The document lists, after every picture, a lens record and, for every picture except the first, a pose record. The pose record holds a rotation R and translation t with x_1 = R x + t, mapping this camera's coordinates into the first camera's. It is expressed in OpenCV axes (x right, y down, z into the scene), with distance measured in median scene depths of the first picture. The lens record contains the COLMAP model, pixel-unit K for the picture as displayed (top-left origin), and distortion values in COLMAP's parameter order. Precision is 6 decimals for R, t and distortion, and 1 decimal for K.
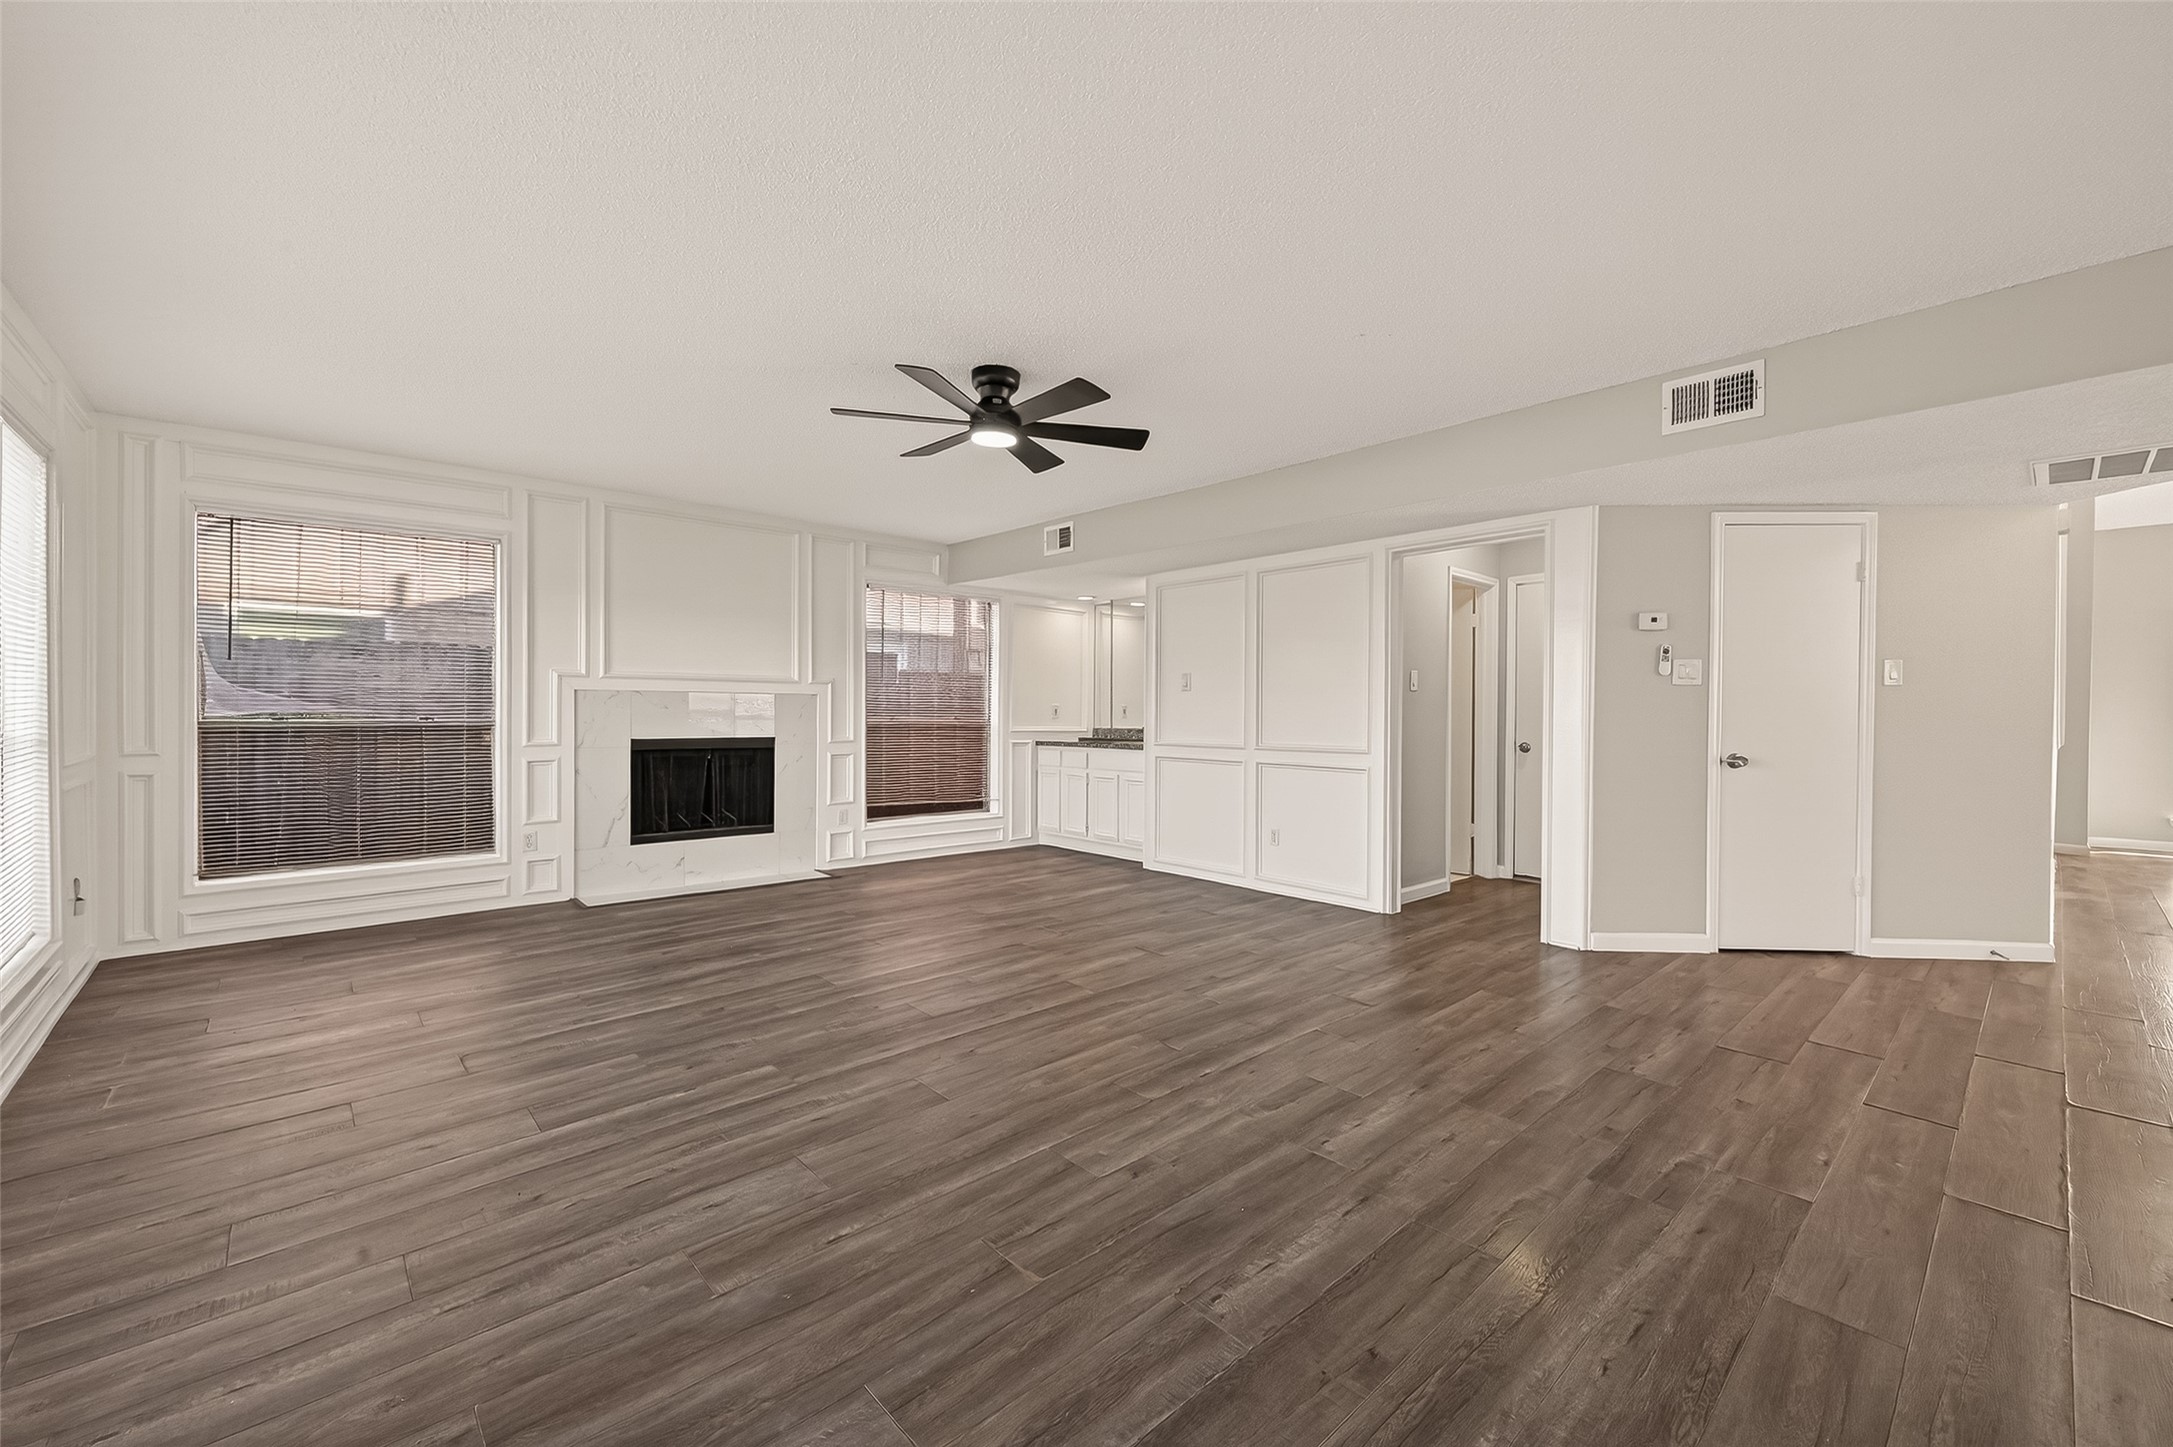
lens RADIAL K [[858.0, 0, 1080.6], [0, 858.0, 714.1], [0, 0, 1]] dist [0.007252, -0.001289]
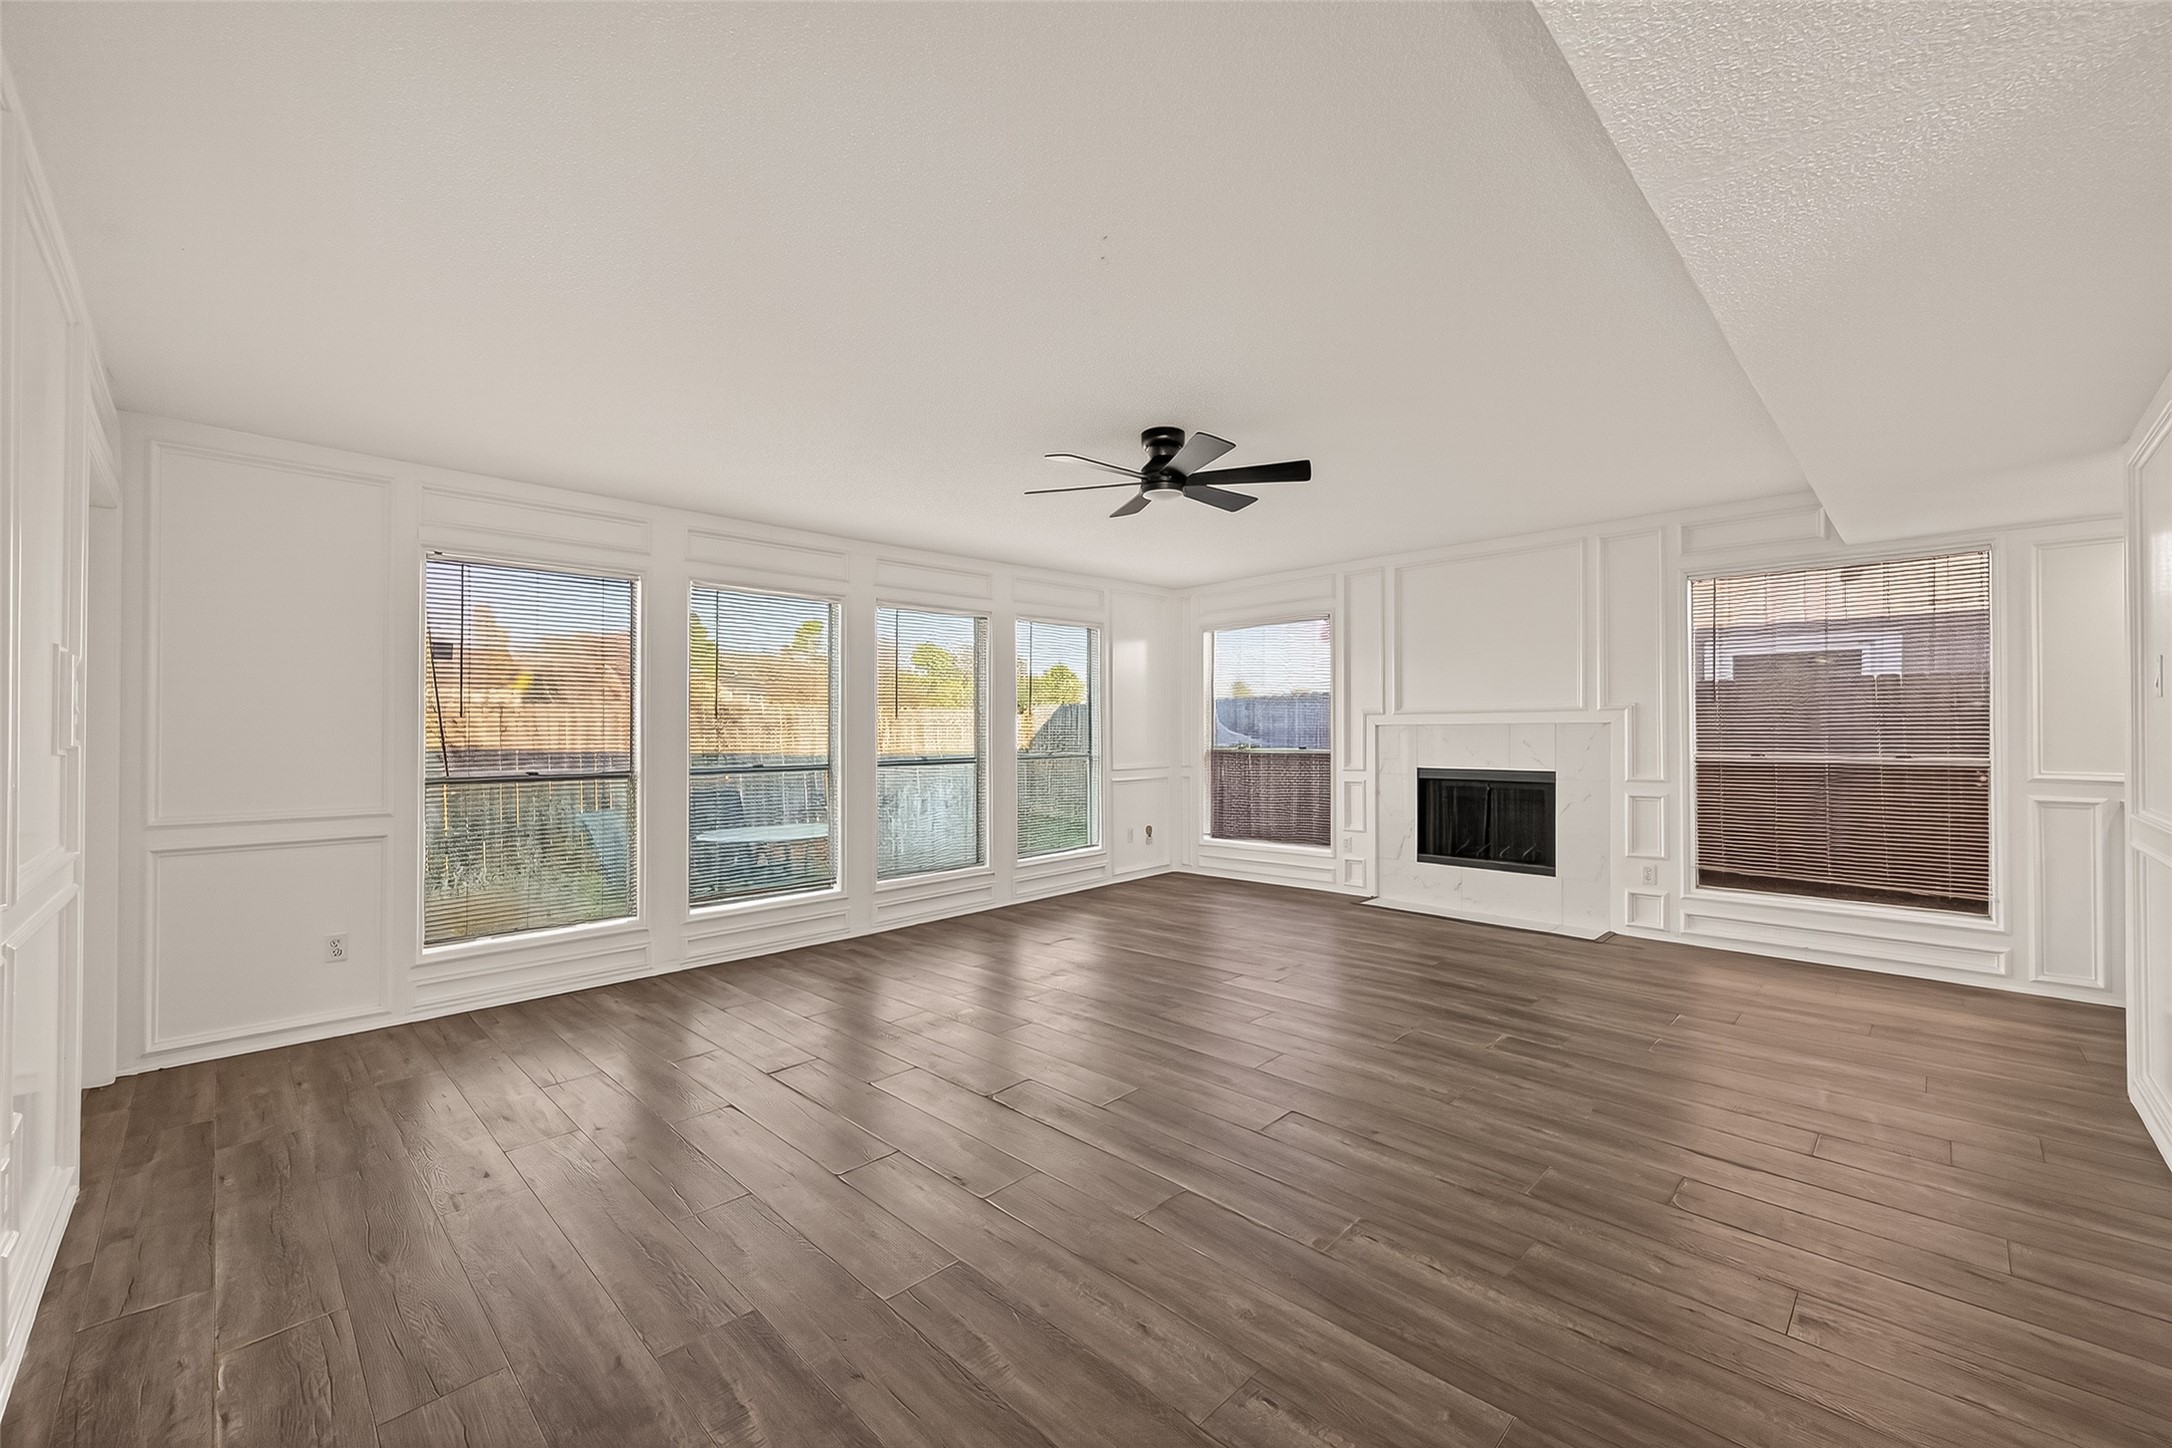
lens RADIAL K [[857.6, 0, 1090.6], [0, 857.6, 729.1], [0, 0, 1]] dist [0.007252, -0.001289]
pose [[0.031289, -0.020843, -0.999293, 0.632691], [-0.005027, 0.999767, -0.021010, 0.004472], [0.999498, 0.005680, 0.031177, 0.573922]]
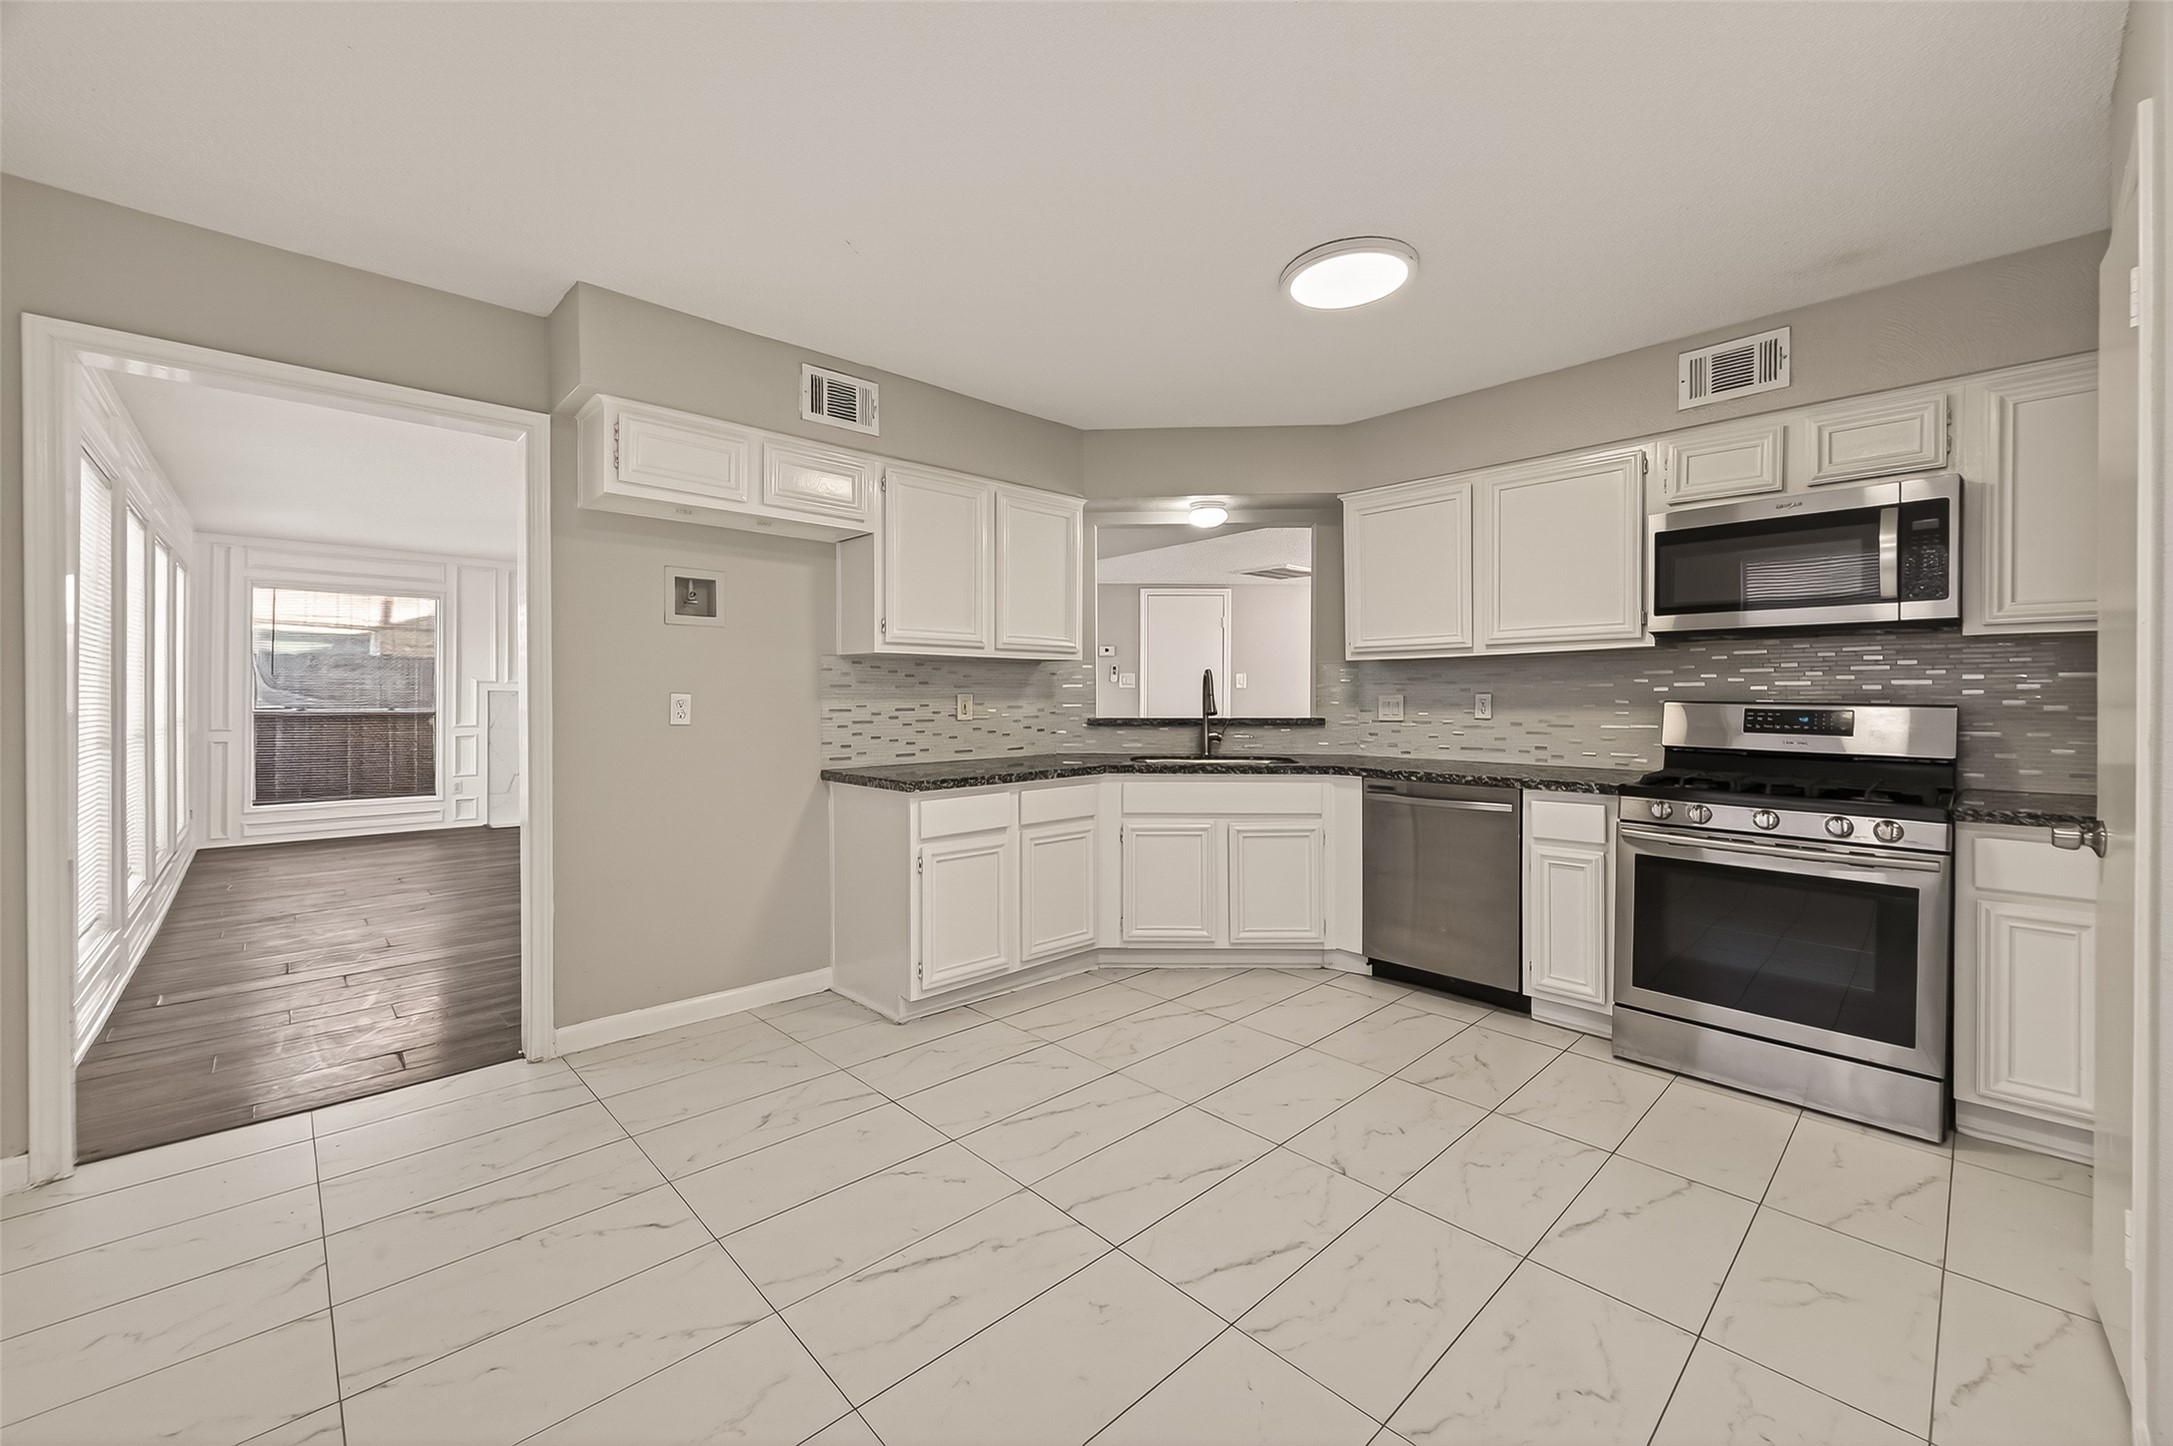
lens RADIAL K [[858.0, 0, 1083.5], [0, 858.0, 692.8], [0, 0, 1]] dist [0.007252, -0.001289]
pose [[0.999972, -0.002051, 0.007140, 0.493865], [0.002156, 0.999890, -0.014706, 0.000502], [-0.007109, 0.014721, 0.999866, -0.585922]]
